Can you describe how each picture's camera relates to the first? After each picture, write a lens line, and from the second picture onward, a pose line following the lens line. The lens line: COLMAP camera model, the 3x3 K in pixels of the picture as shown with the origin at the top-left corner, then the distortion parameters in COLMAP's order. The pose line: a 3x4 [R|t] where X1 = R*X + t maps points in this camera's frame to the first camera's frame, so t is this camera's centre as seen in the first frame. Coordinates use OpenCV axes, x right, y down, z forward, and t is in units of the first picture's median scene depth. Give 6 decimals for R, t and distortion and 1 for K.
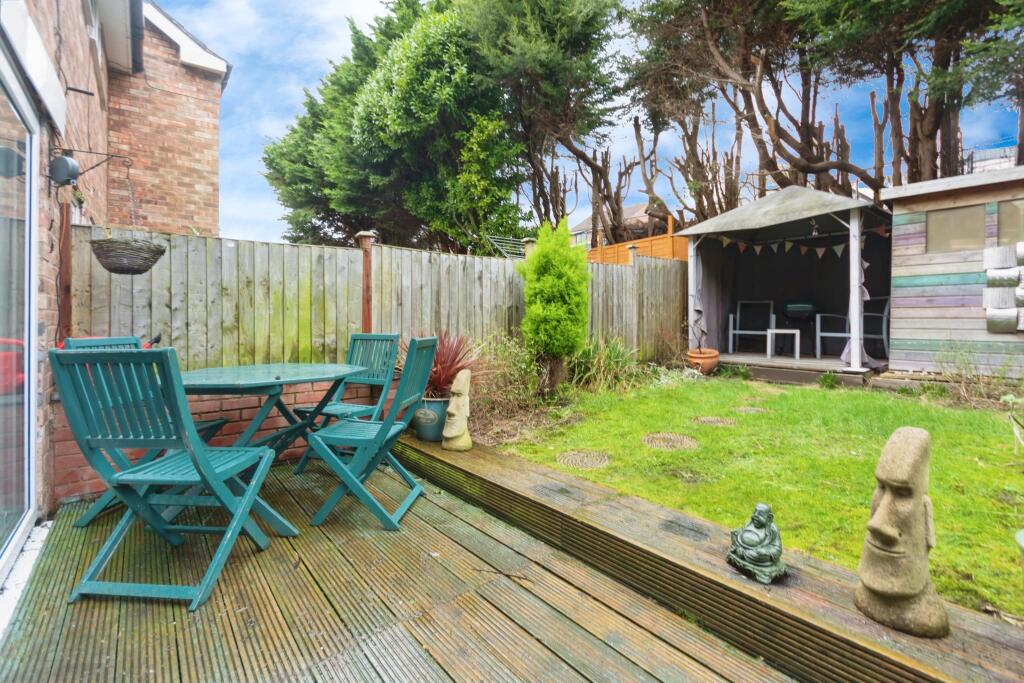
lens RADIAL K [[461.4, 0, 508.7], [0, 461.4, 322.5], [0, 0, 1]] dist [0.001636, 0.000690]
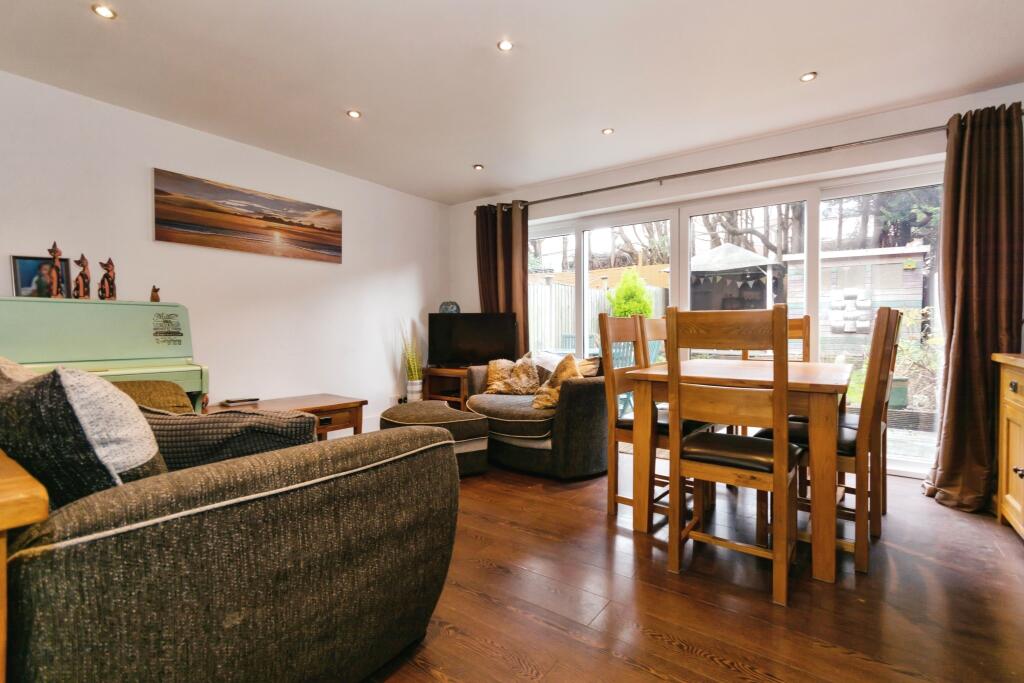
lens RADIAL K [[461.4, 0, 514.9], [0, 461.4, 340.2], [0, 0, 1]] dist [0.001636, 0.000690]
pose [[0.967920, -0.007129, 0.251159, -0.654266], [0.000566, 0.999657, 0.026197, -0.000733], [-0.251259, -0.025215, 0.967591, -0.484569]]
